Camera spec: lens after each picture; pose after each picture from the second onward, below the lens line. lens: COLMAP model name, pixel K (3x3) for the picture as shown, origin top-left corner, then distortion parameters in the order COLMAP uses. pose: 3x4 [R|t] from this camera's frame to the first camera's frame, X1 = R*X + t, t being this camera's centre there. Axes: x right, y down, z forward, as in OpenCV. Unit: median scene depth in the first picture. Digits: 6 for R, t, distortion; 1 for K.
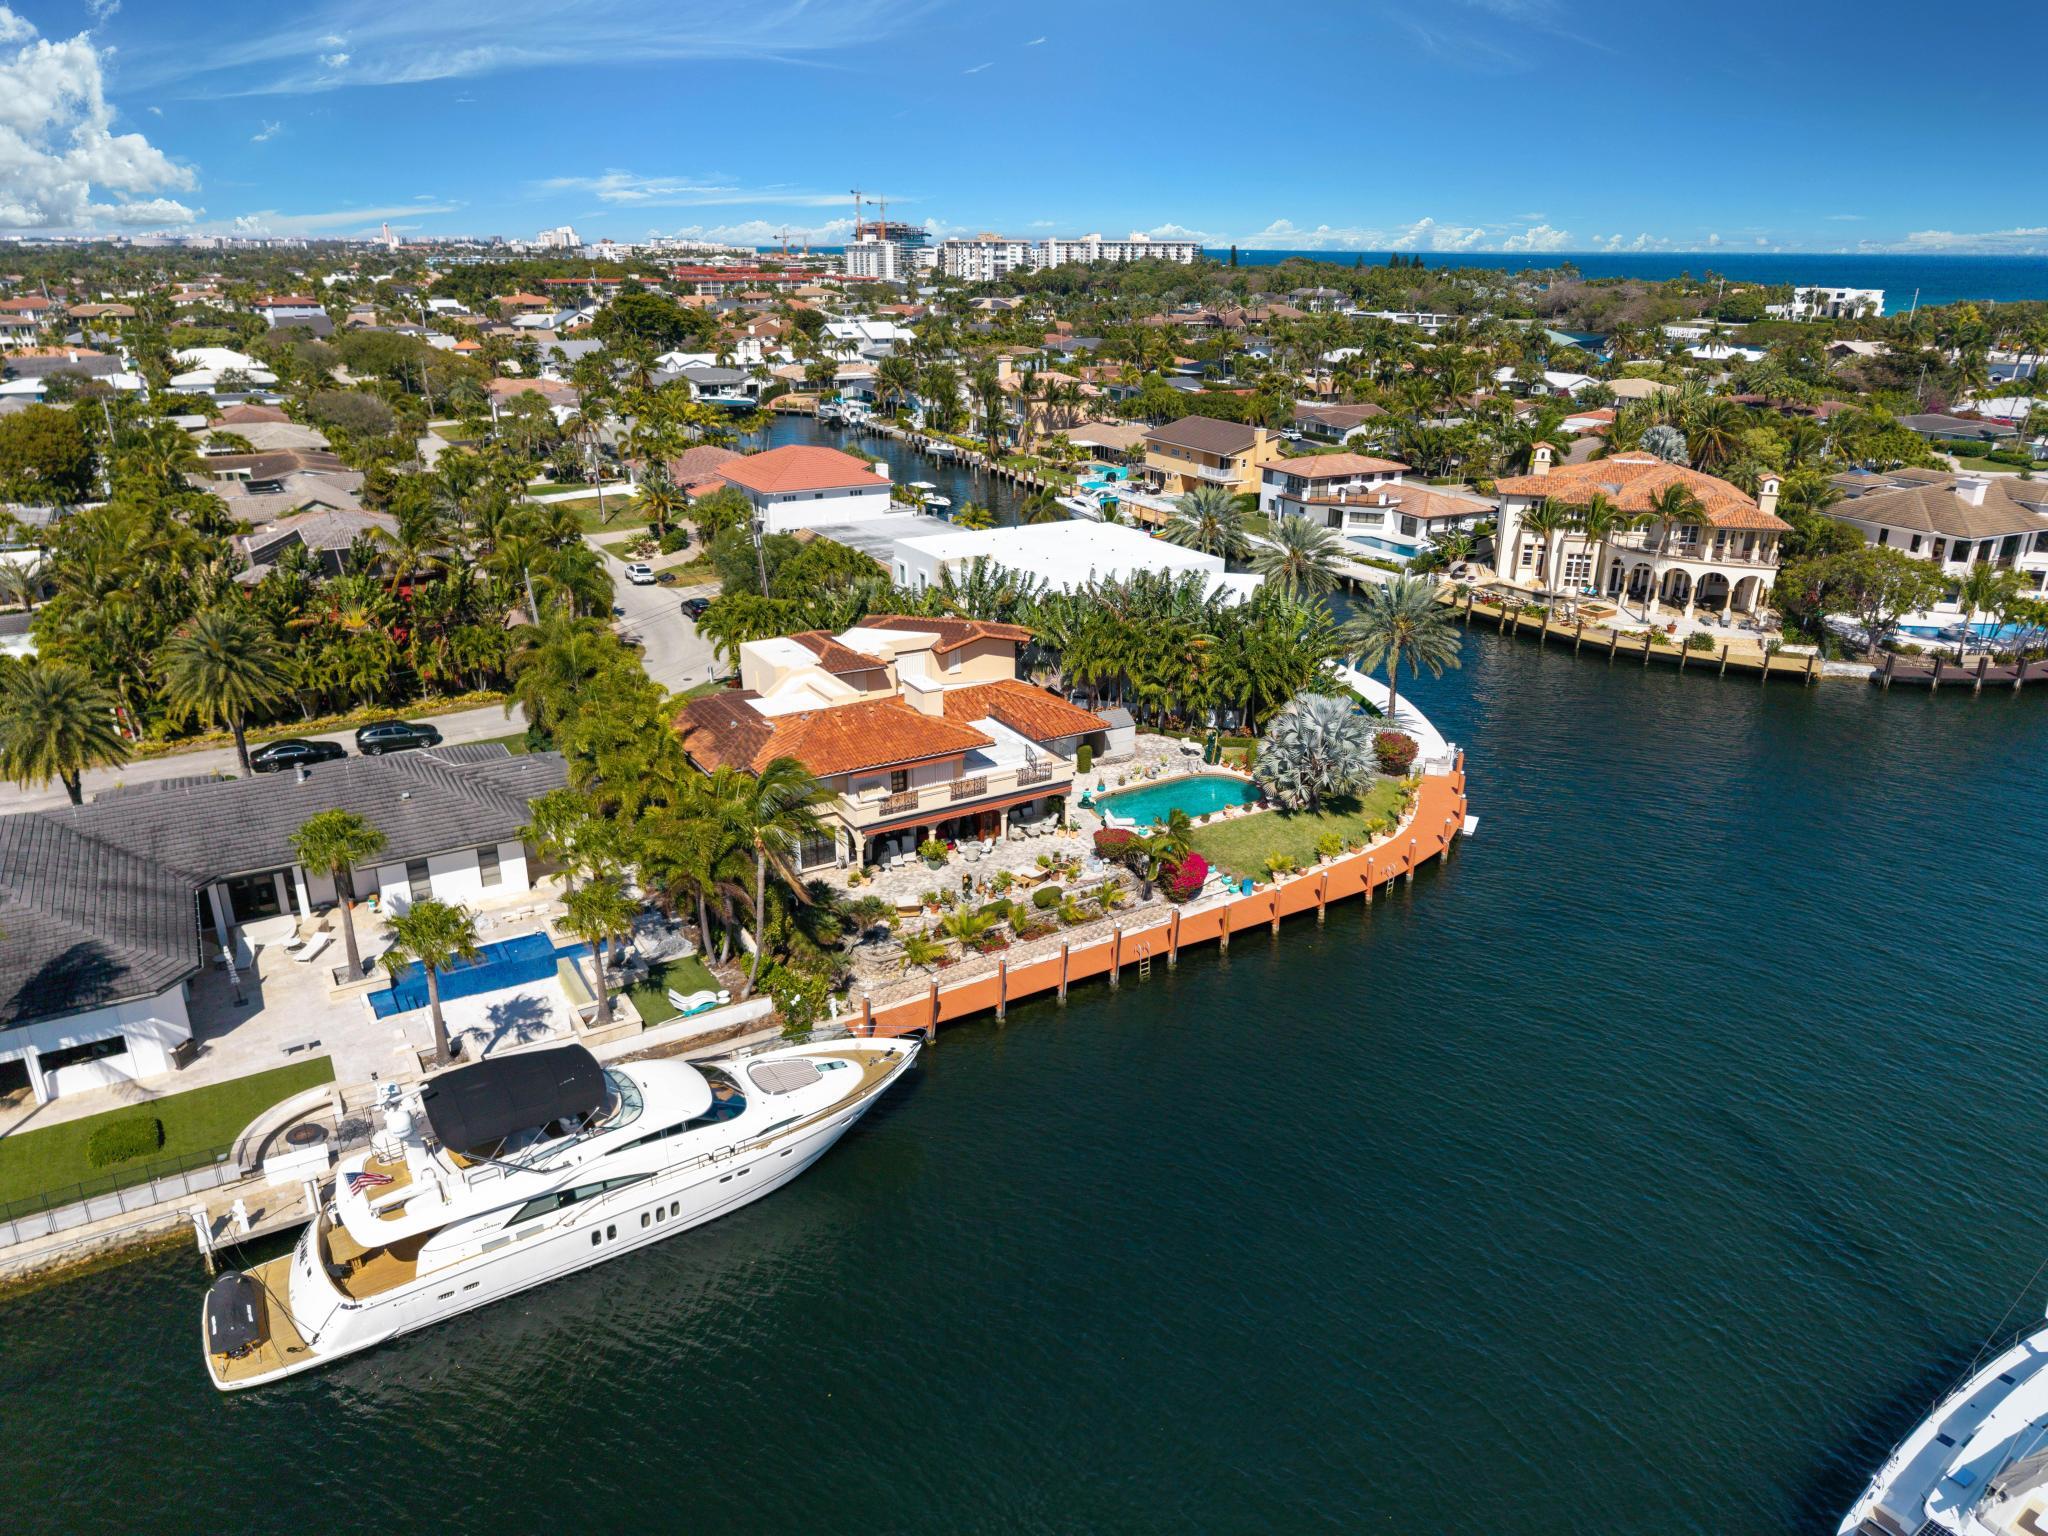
lens RADIAL K [[1362.8, 0, 1063.1], [0, 1362.8, 777.9], [0, 0, 1]] dist [0.037090, -0.066006]
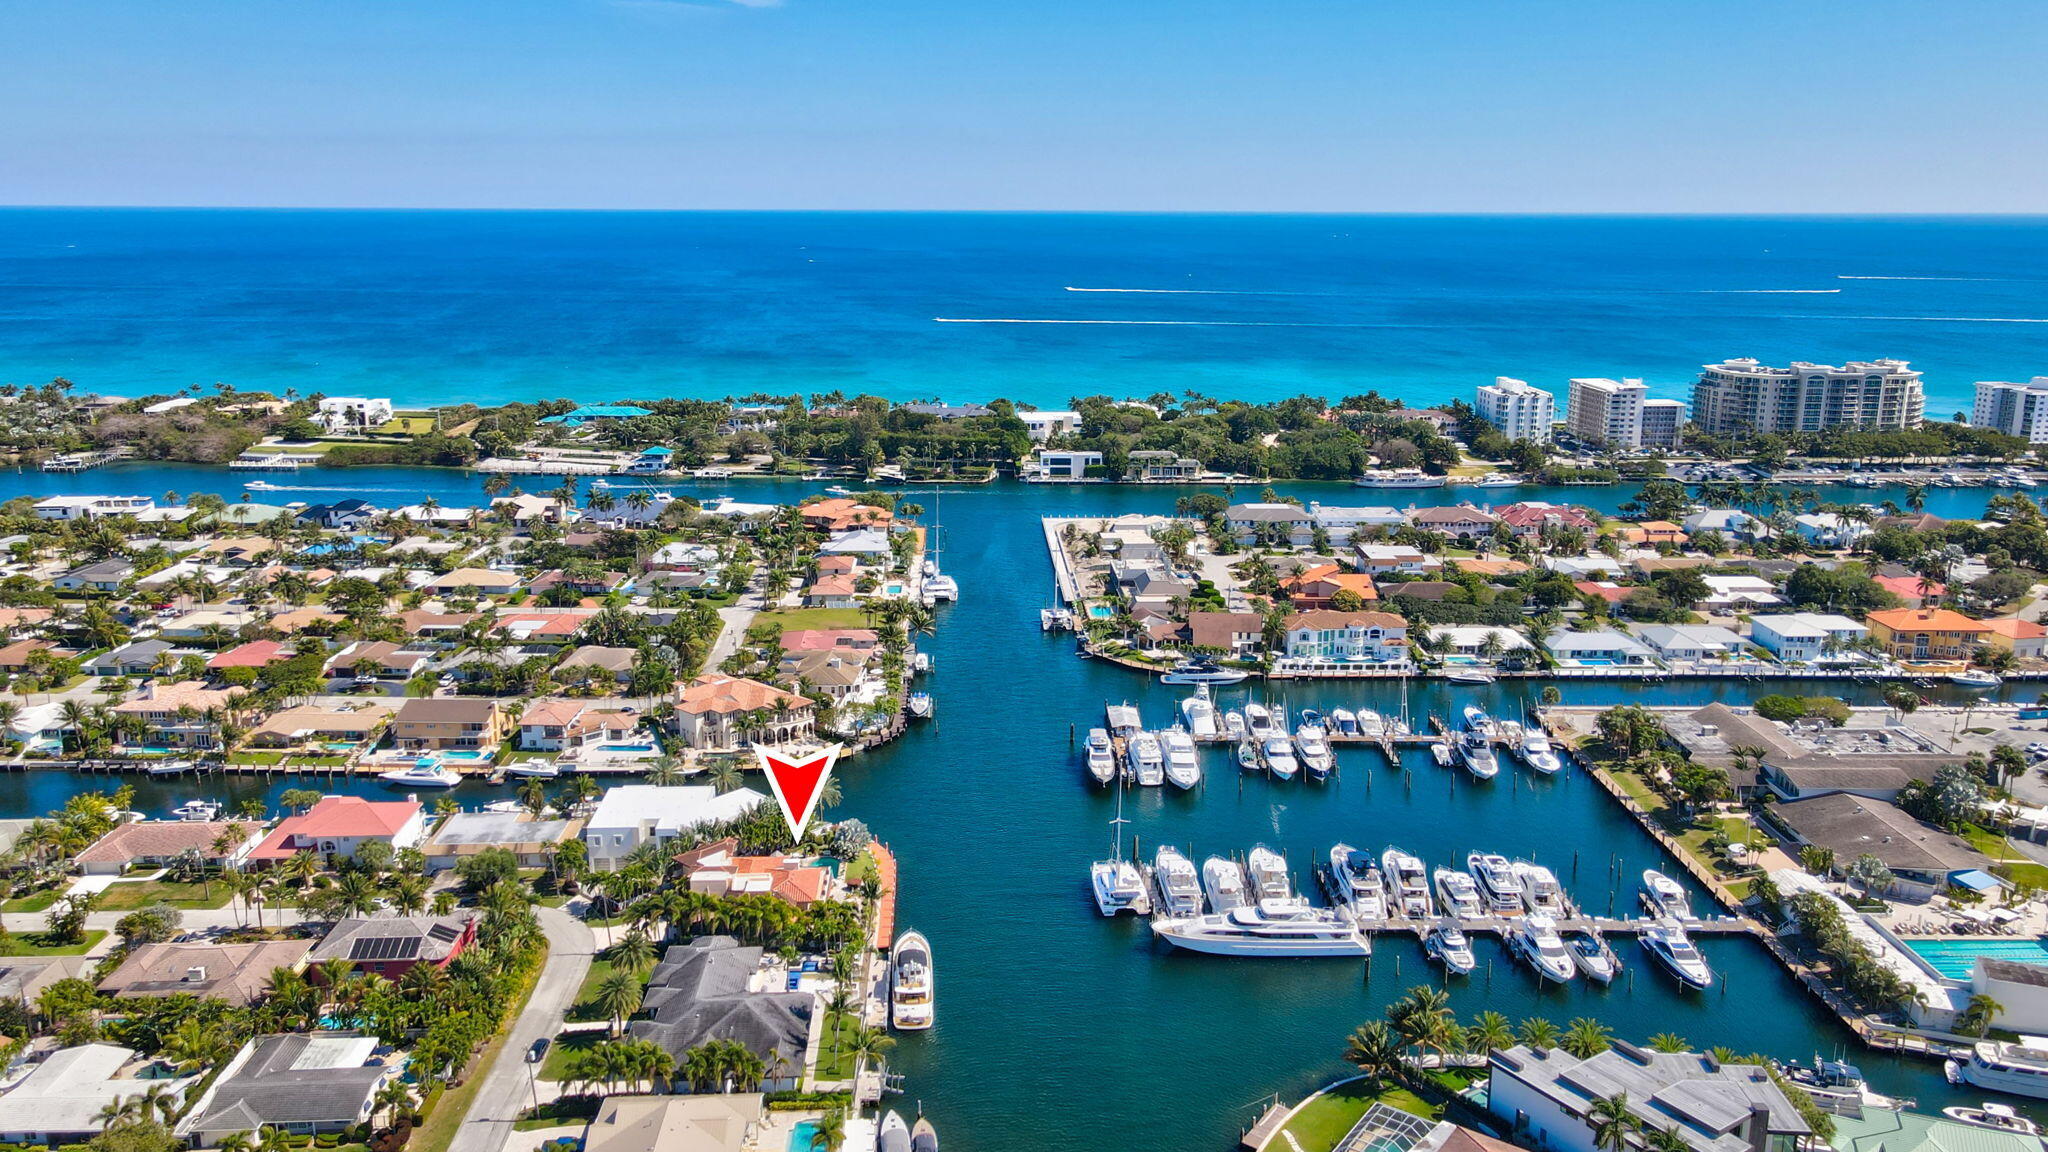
lens RADIAL K [[1578.1, 0, 1024.0], [0, 1578.1, 576.0], [0, 0, 1]] dist [-0.001336, 0.001217]
pose [[0.480138, -0.216295, 0.850108, -1.632246], [0.314330, 0.947190, 0.063464, -0.440549], [-0.818941, 0.236743, 0.522770, -0.862098]]
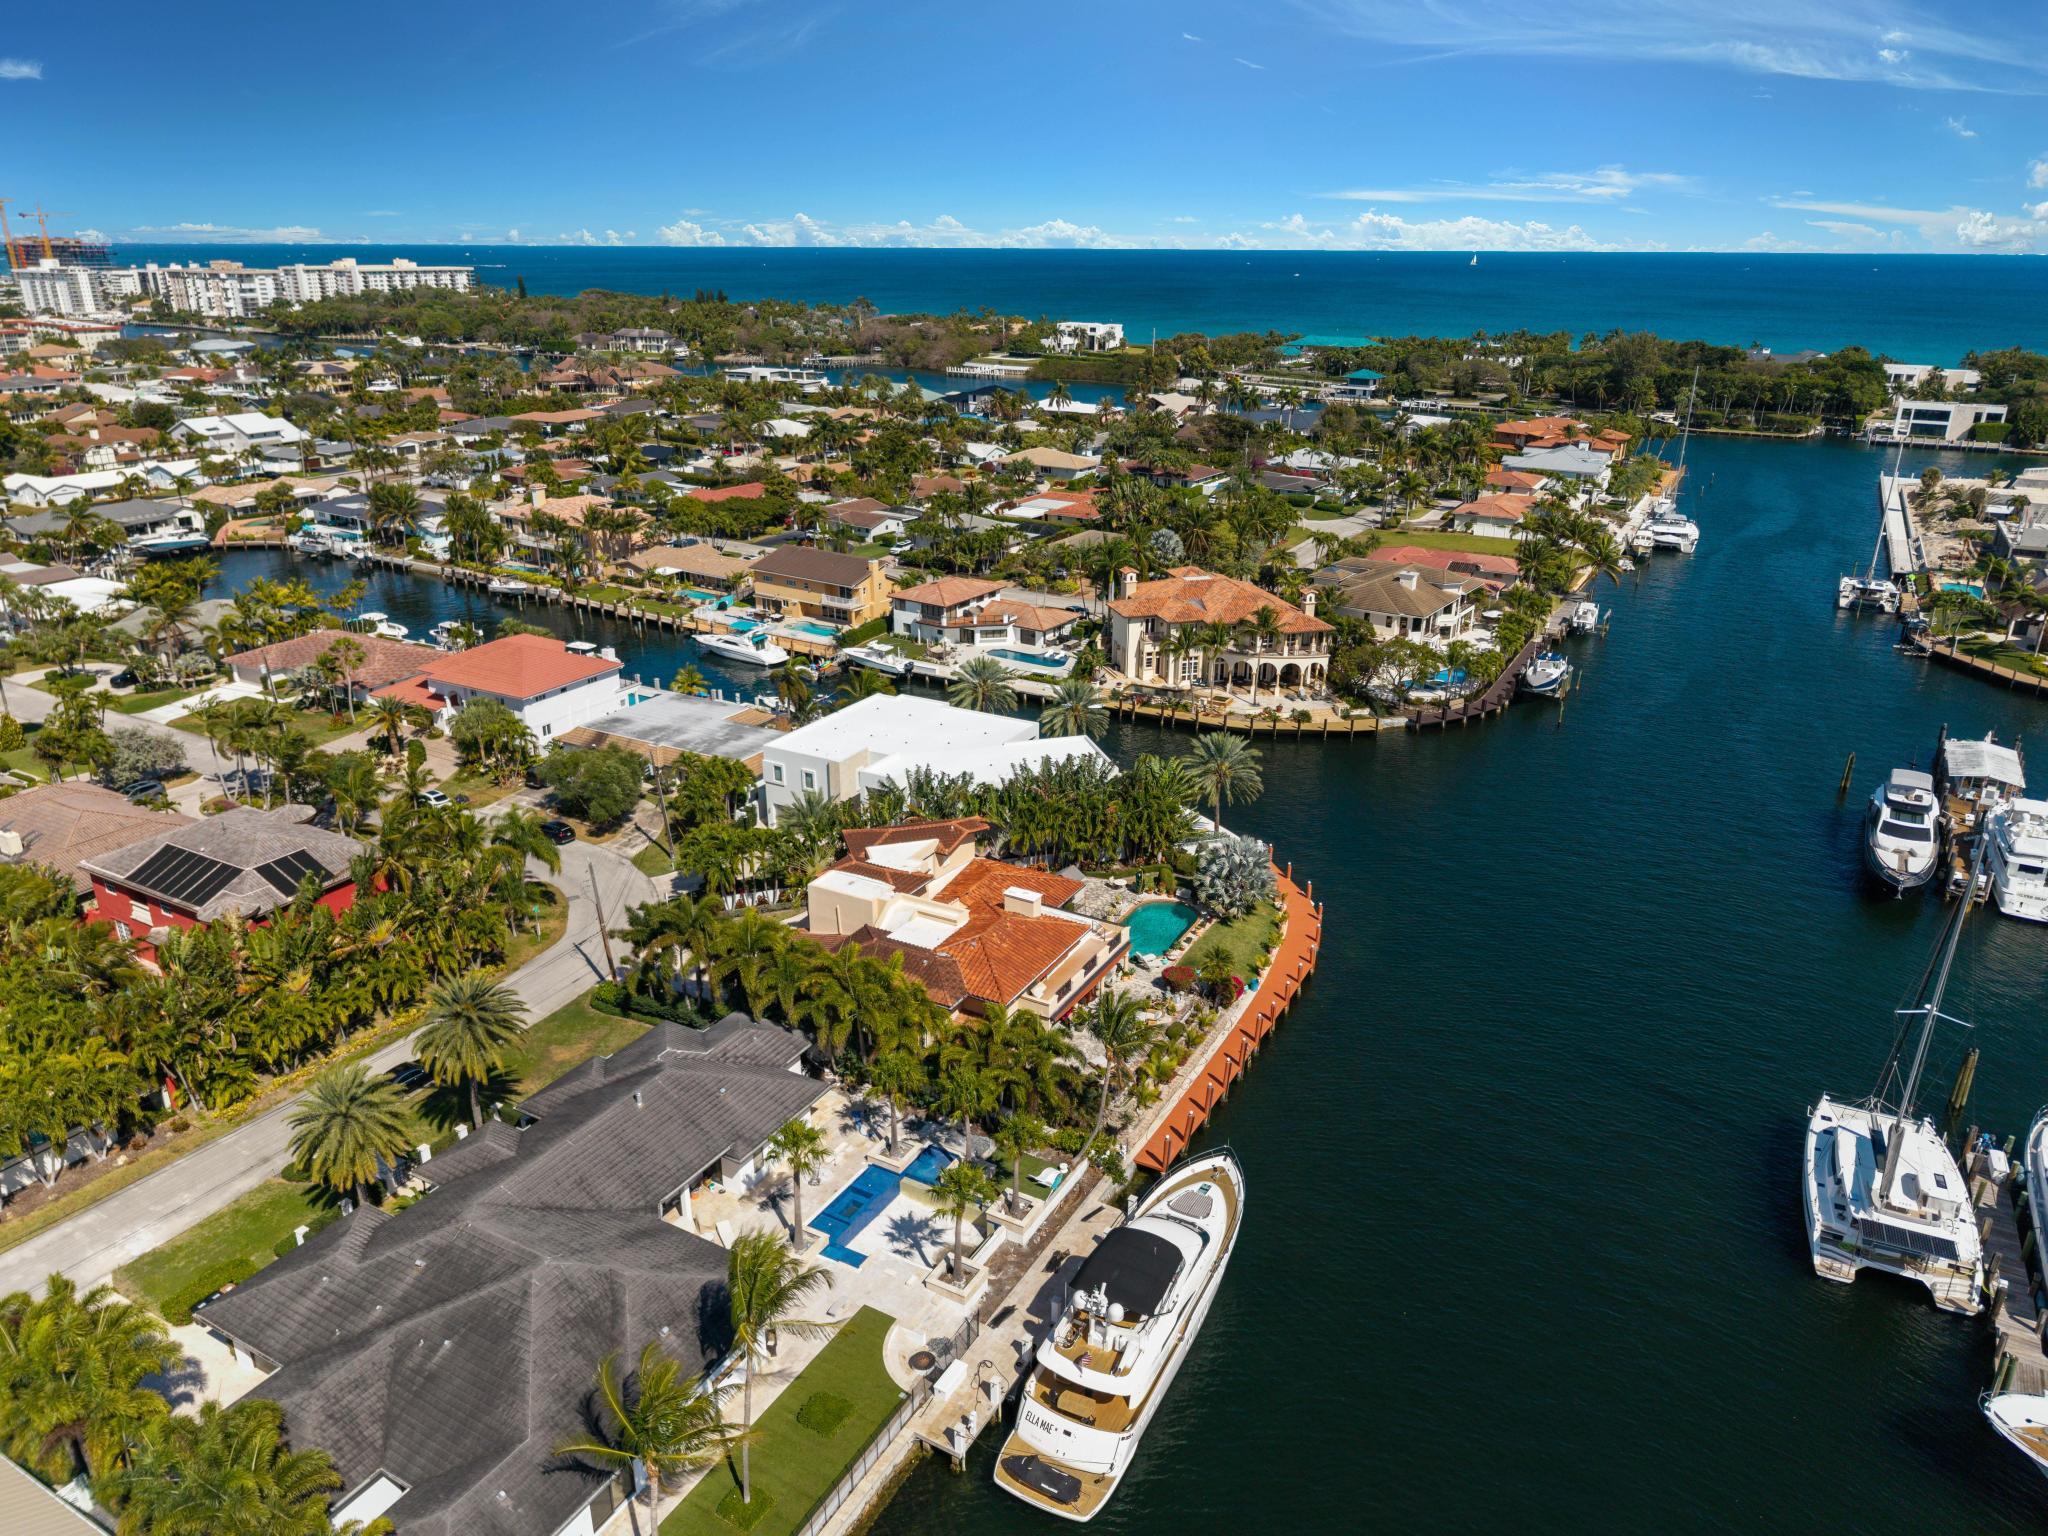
lens RADIAL K [[1359.8, 0, 1024.0], [0, 1359.8, 768.0], [0, 0, 1]] dist [0.039876, -0.033536]
pose [[0.871658, -0.179792, 0.455946, -0.416336], [0.177500, 0.982937, 0.048262, -0.155282], [-0.456843, 0.038863, 0.888698, -0.122346]]
